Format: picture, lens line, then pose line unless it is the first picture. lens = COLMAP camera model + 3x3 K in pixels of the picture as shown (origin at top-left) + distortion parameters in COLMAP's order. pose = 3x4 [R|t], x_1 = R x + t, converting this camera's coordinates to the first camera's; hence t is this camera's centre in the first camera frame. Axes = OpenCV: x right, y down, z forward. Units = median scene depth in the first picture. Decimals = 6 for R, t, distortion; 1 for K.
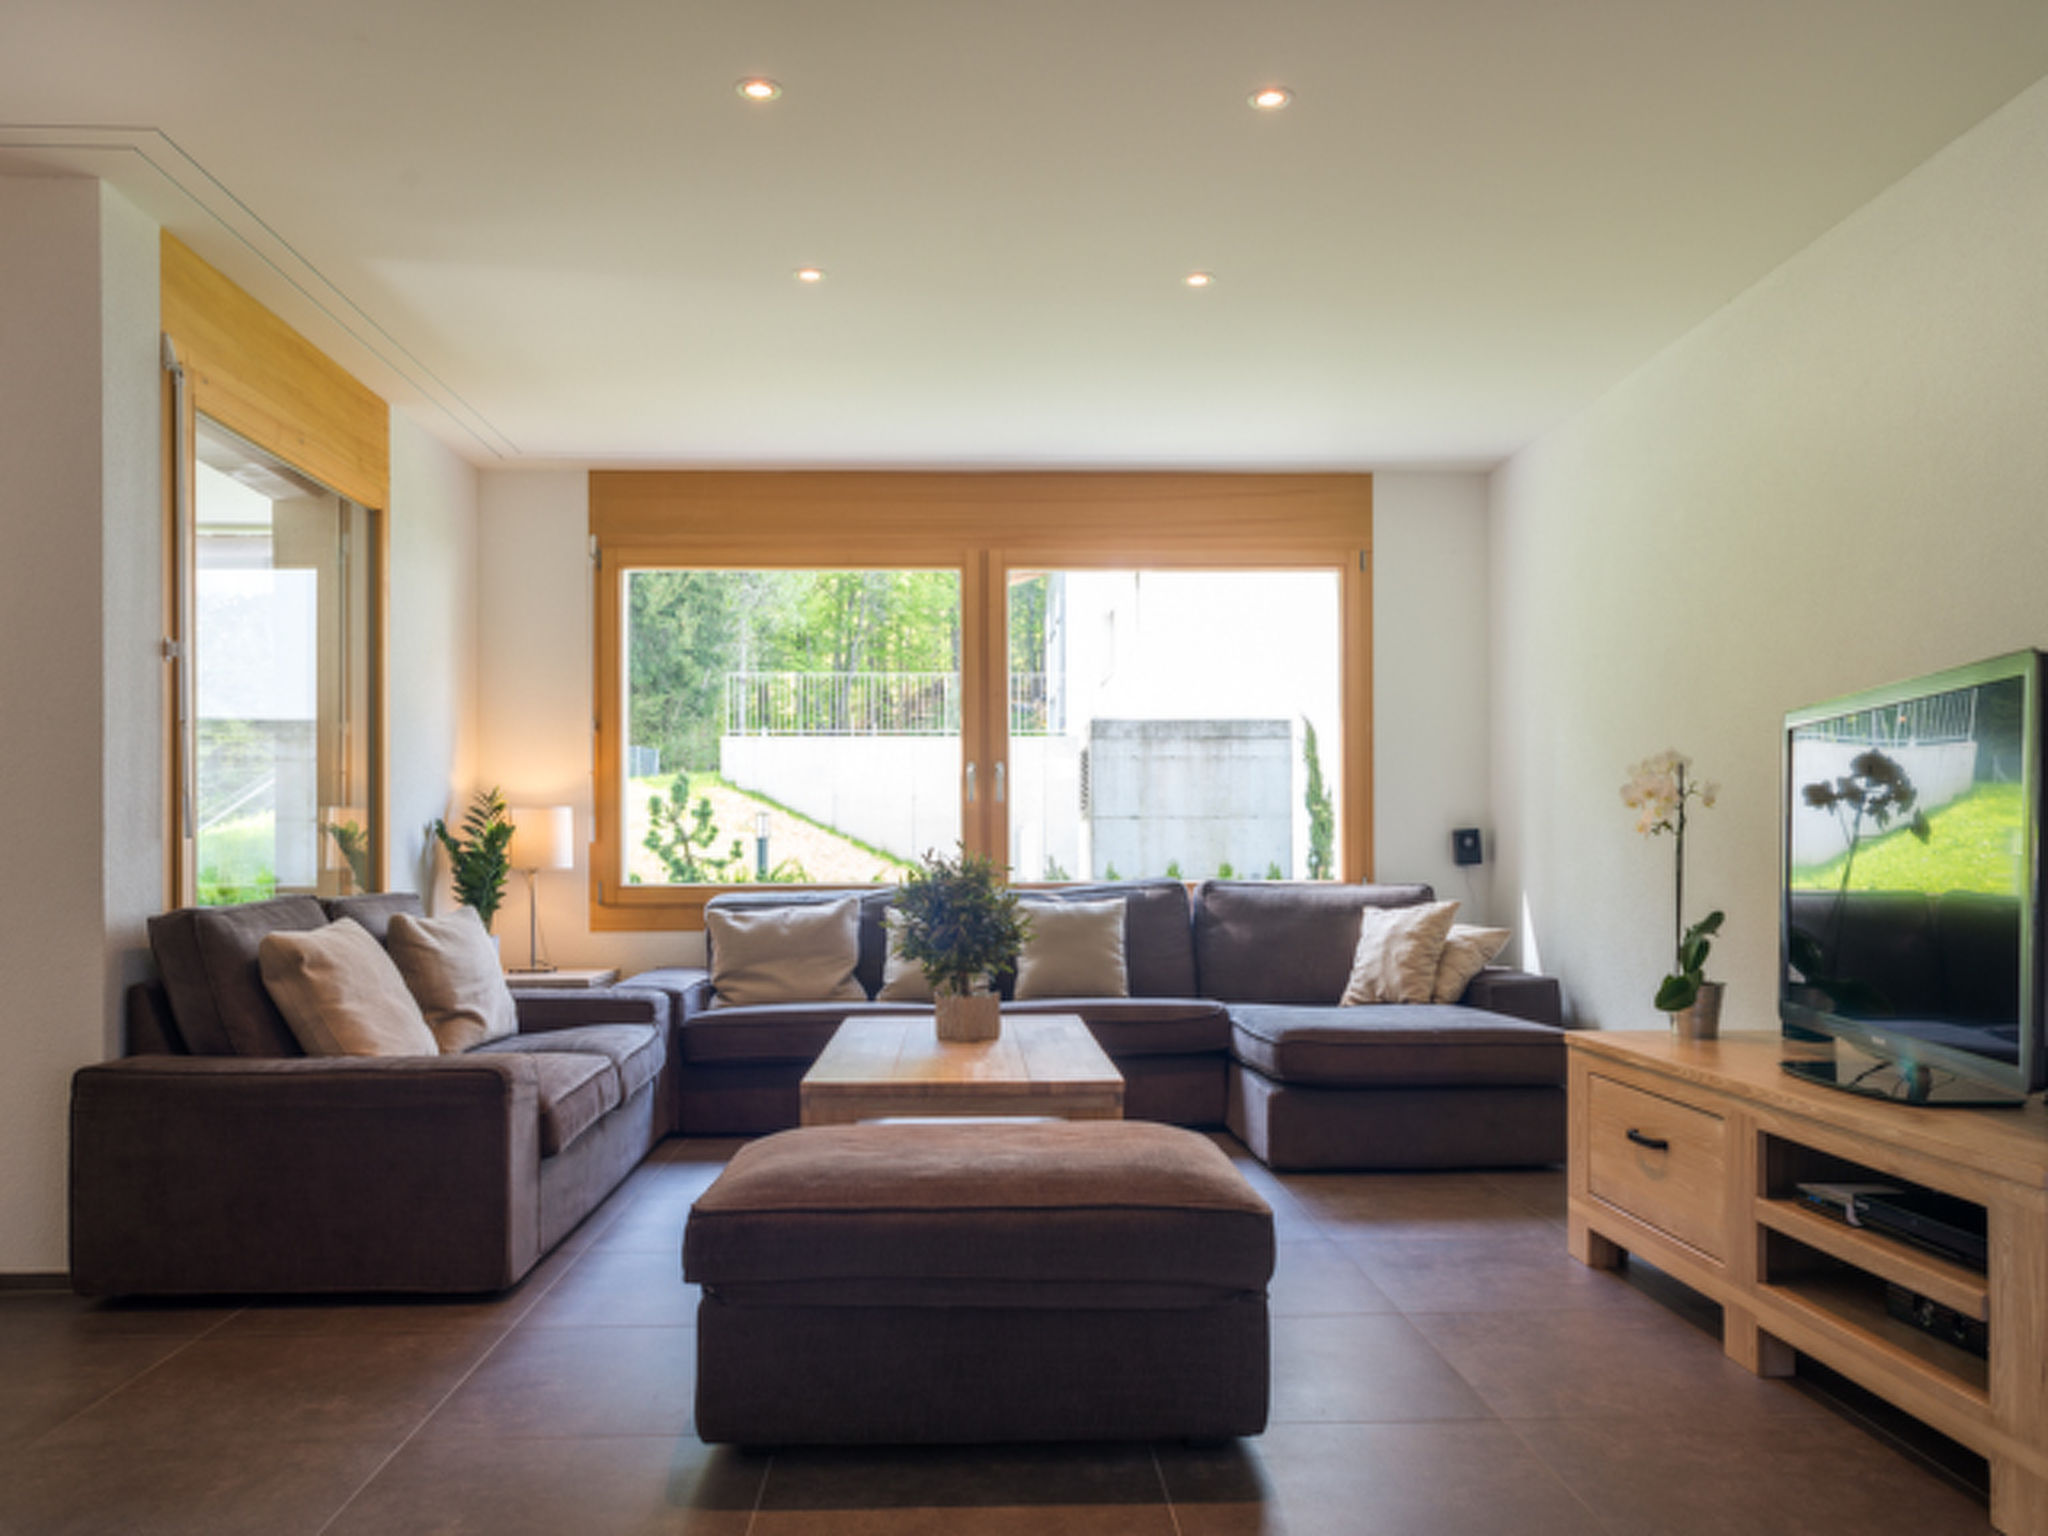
lens RADIAL K [[1599.8, 0, 1023.0], [0, 1599.8, 849.4], [0, 0, 1]] dist [0.009061, 0.002700]
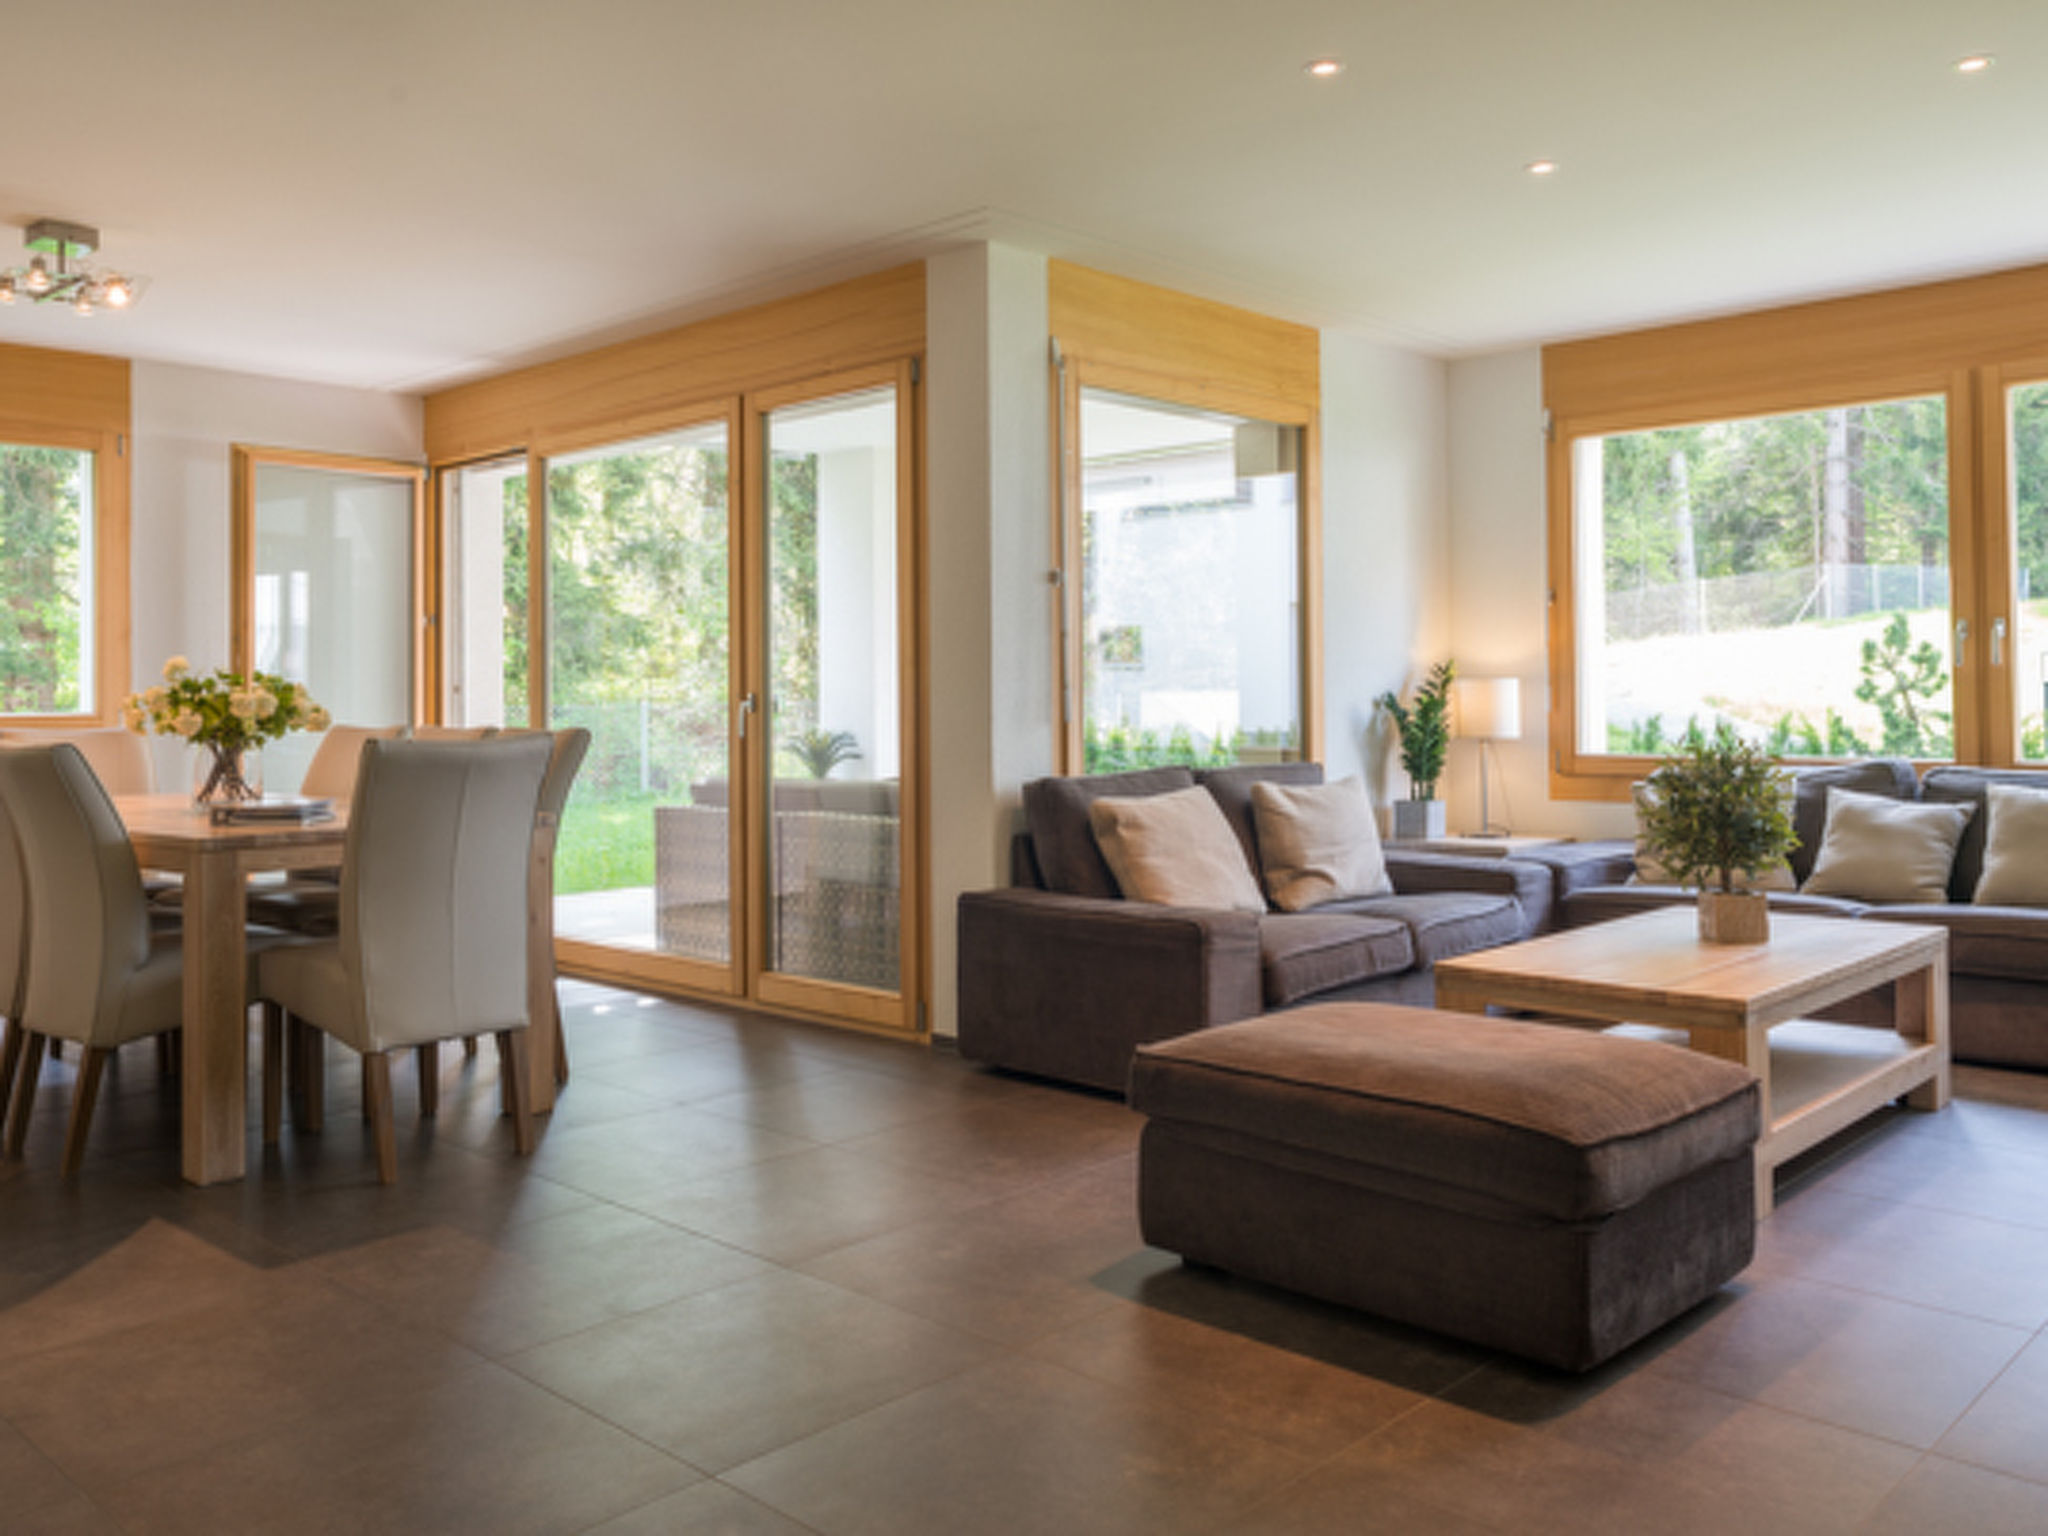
lens RADIAL K [[1688.2, 0, 1019.8], [0, 1688.2, 668.1], [0, 0, 1]] dist [0.001310, 0.001996]
pose [[0.693571, -0.014335, -0.720245, 0.293457], [0.007538, 0.999892, -0.012642, -0.022756], [0.720349, 0.003339, 0.693604, 0.017633]]
